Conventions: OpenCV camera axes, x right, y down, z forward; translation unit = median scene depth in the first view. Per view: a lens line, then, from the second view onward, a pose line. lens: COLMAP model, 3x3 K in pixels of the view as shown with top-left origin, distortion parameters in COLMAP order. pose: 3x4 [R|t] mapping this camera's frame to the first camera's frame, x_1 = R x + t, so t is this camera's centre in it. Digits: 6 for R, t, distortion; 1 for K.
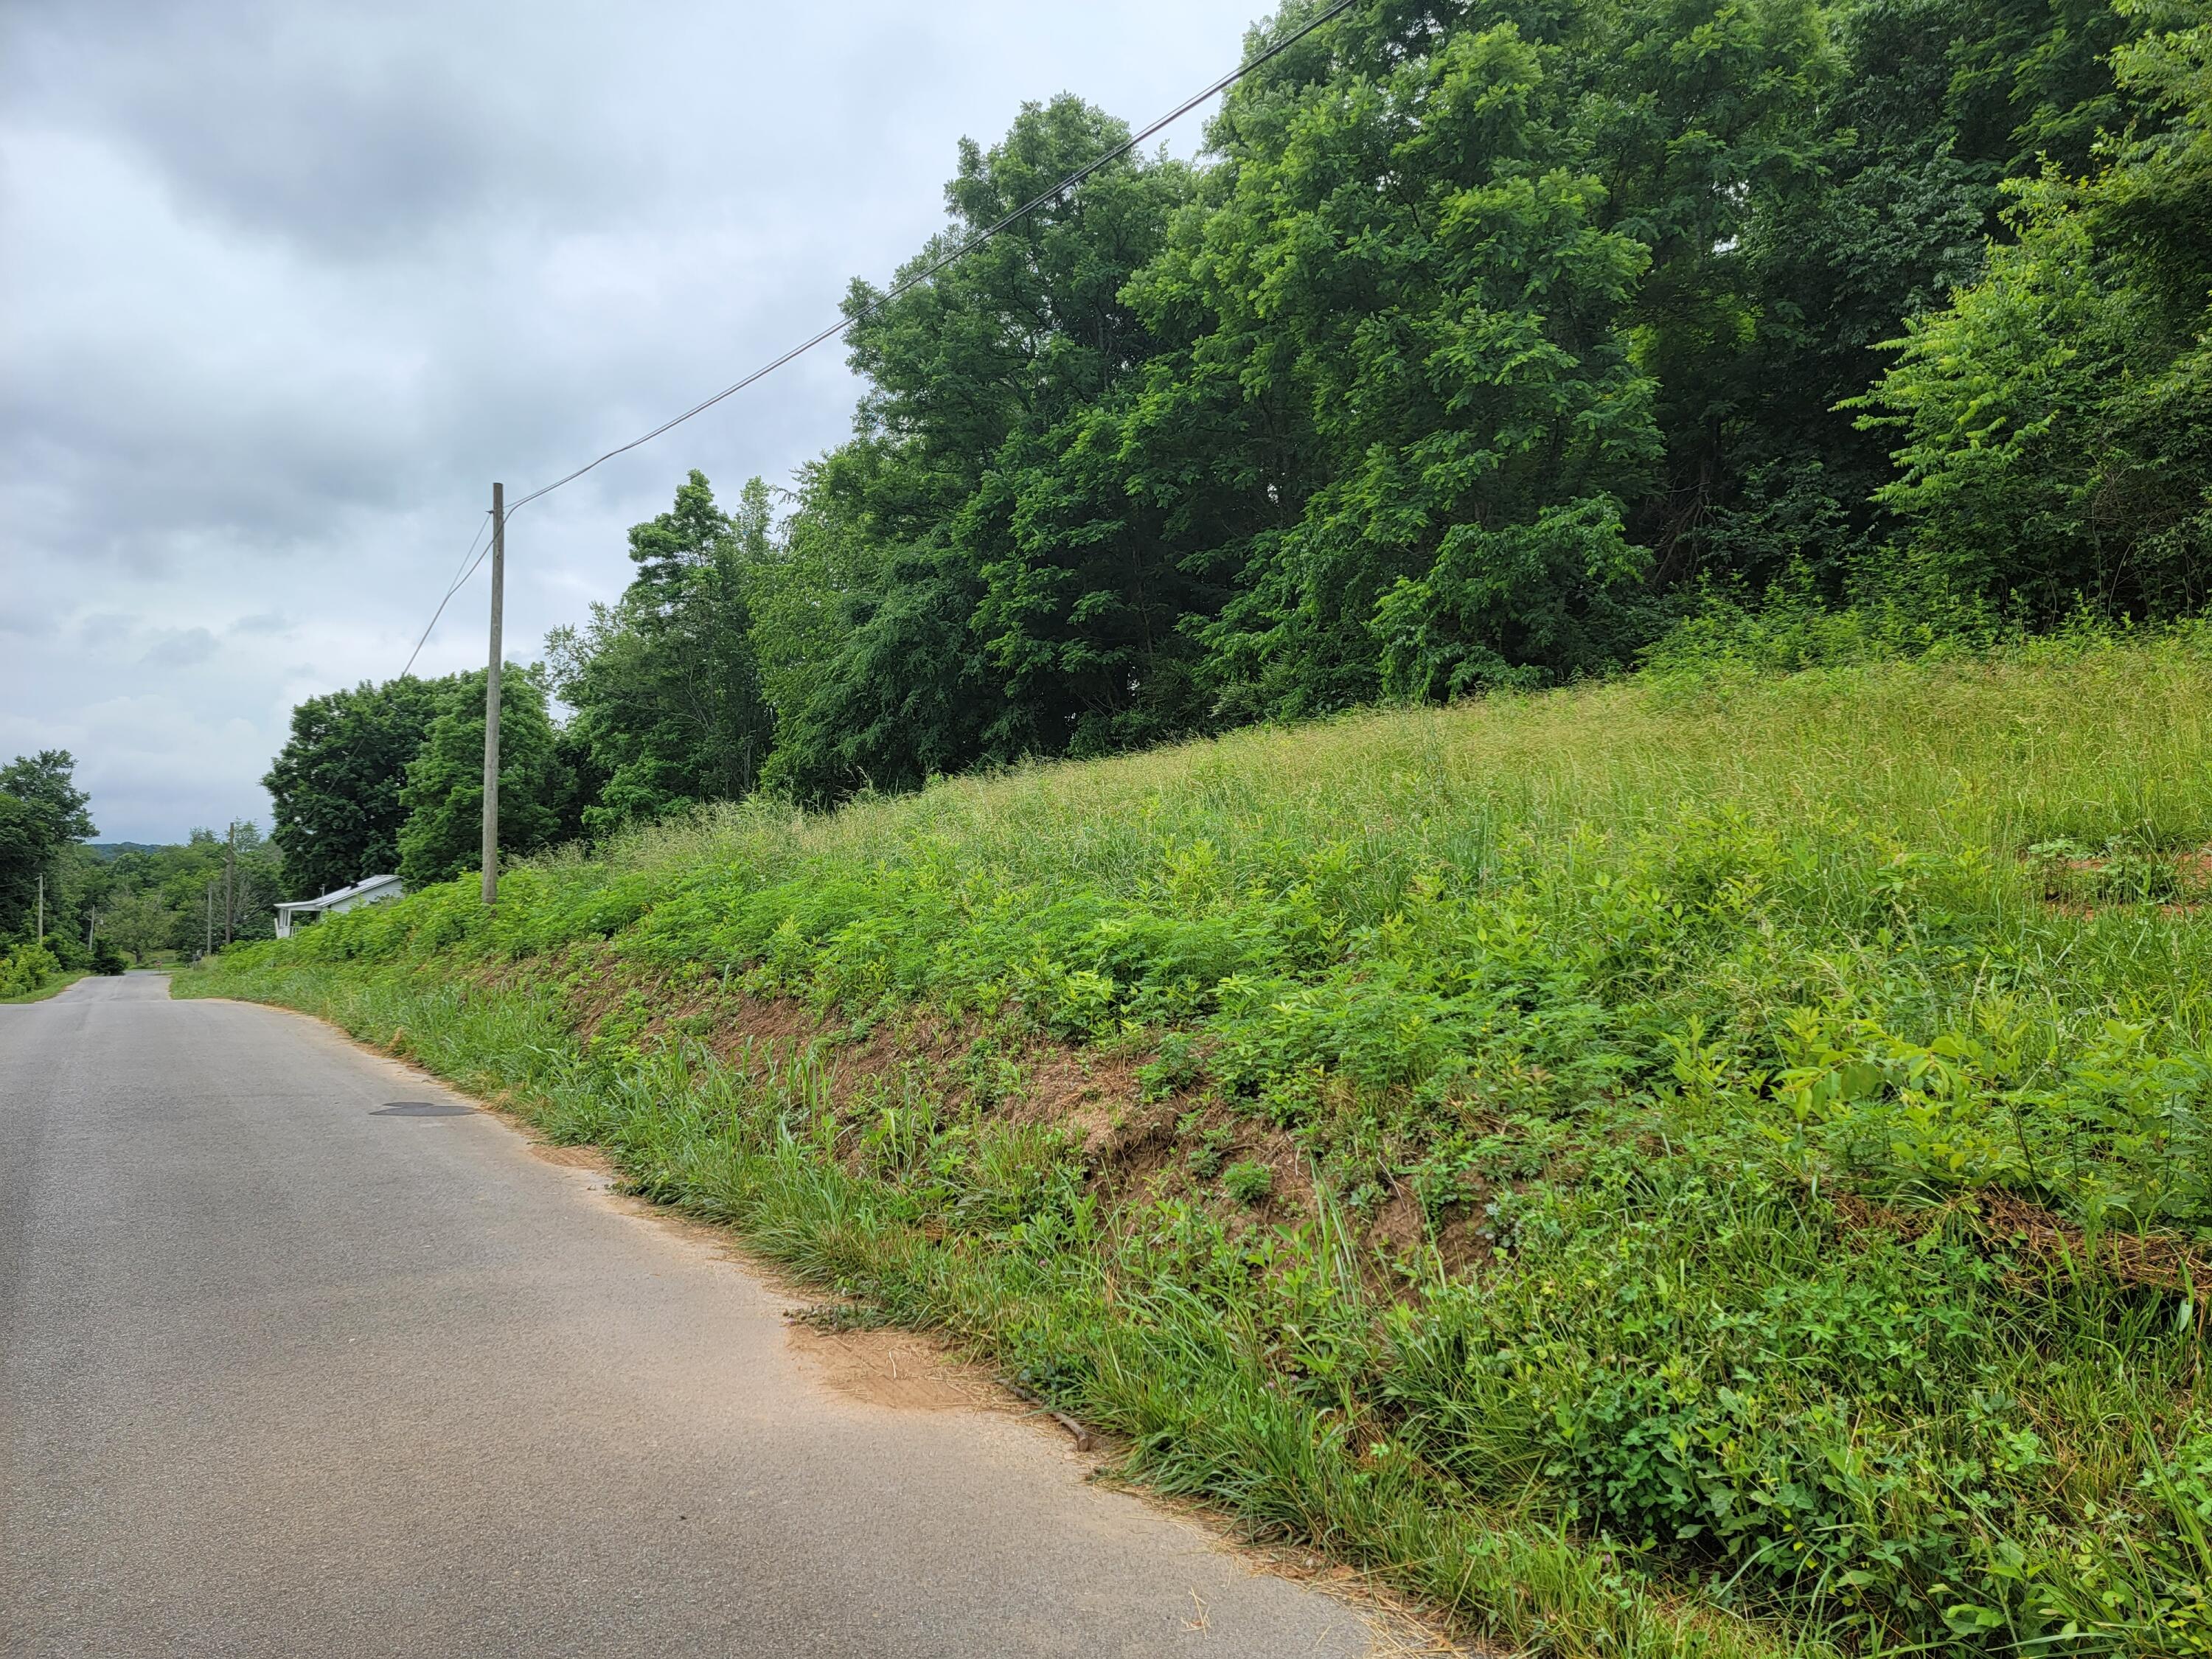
lens RADIAL K [[1552.5, 0, 1107.0], [0, 1552.5, 841.3], [0, 0, 1]] dist [0.080224, -0.049691]
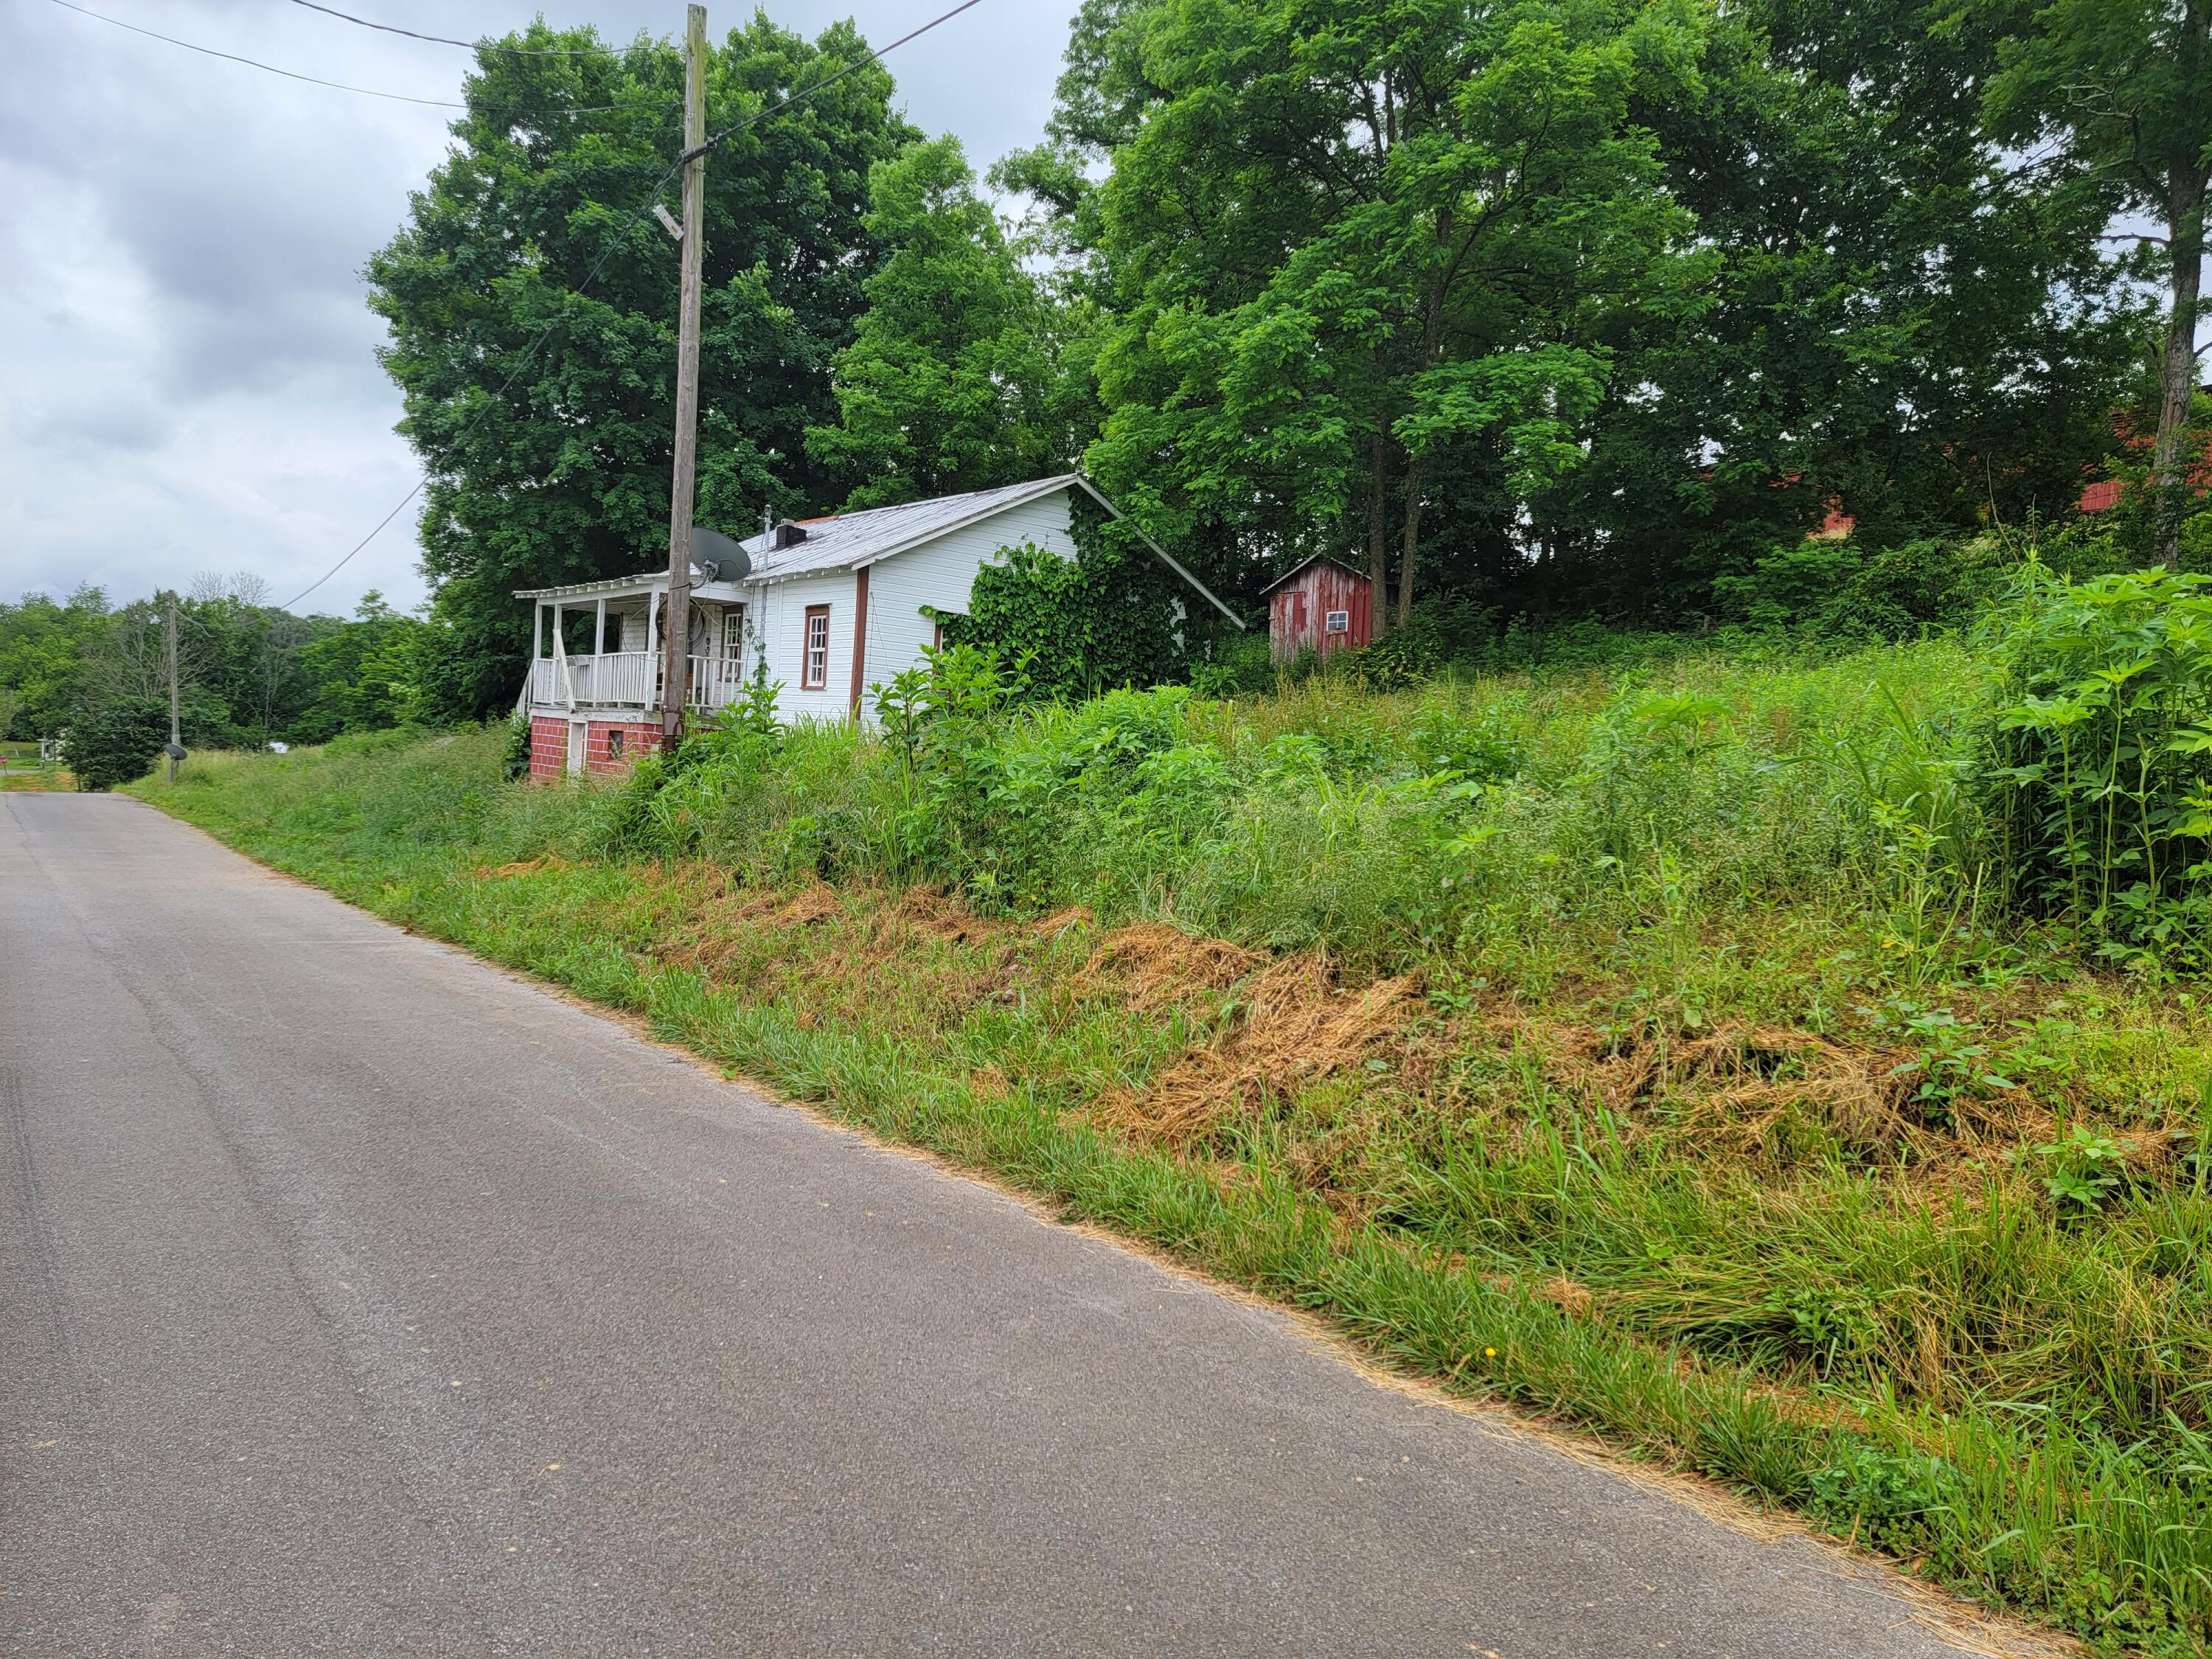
lens RADIAL K [[1552.5, 0, 1107.0], [0, 1552.5, 841.3], [0, 0, 1]] dist [0.080224, -0.049691]
pose [[0.996139, 0.027359, 0.083418, -0.566882], [-0.036019, 0.993910, 0.104146, 0.069248], [-0.080060, -0.106749, 0.991058, 0.883416]]
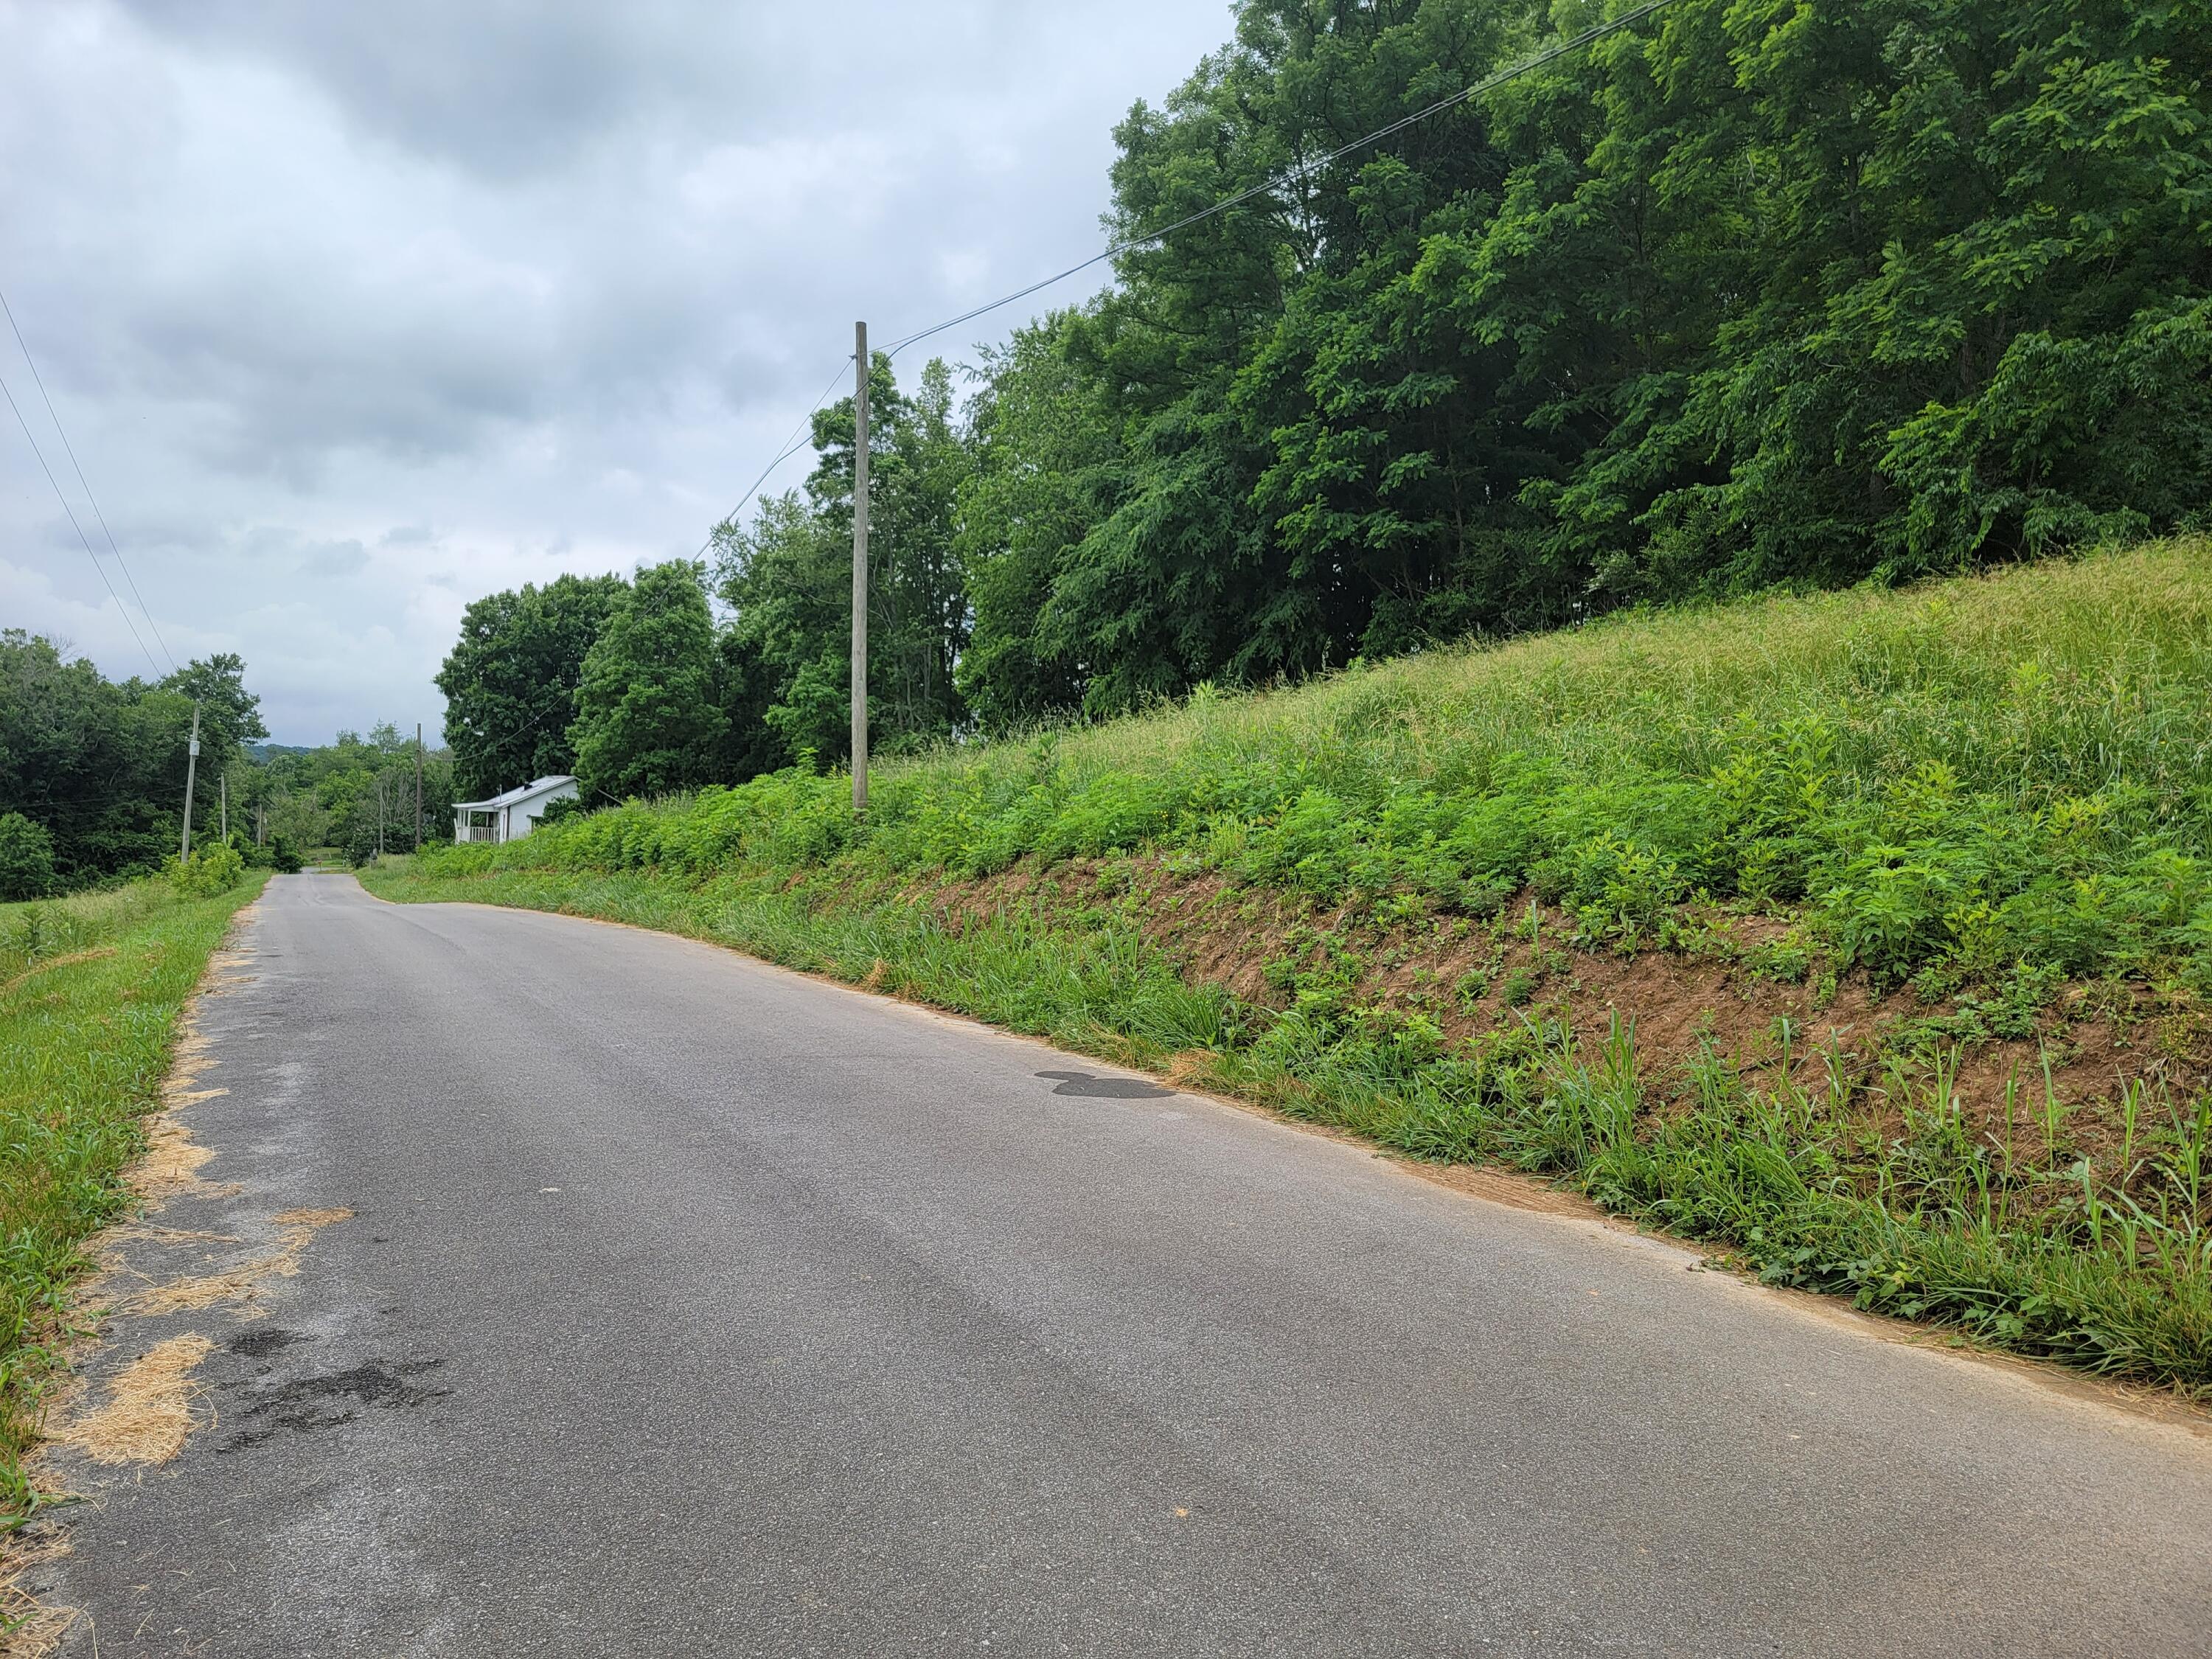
lens RADIAL K [[1562.8, 0, 1103.4], [0, 1562.8, 823.0], [0, 0, 1]] dist [0.043404, 0.004961]
pose [[0.997388, 0.001800, -0.072209, -0.053866], [0.001924, 0.998673, 0.051468, 0.000974], [0.072206, -0.051473, 0.996061, 0.040970]]
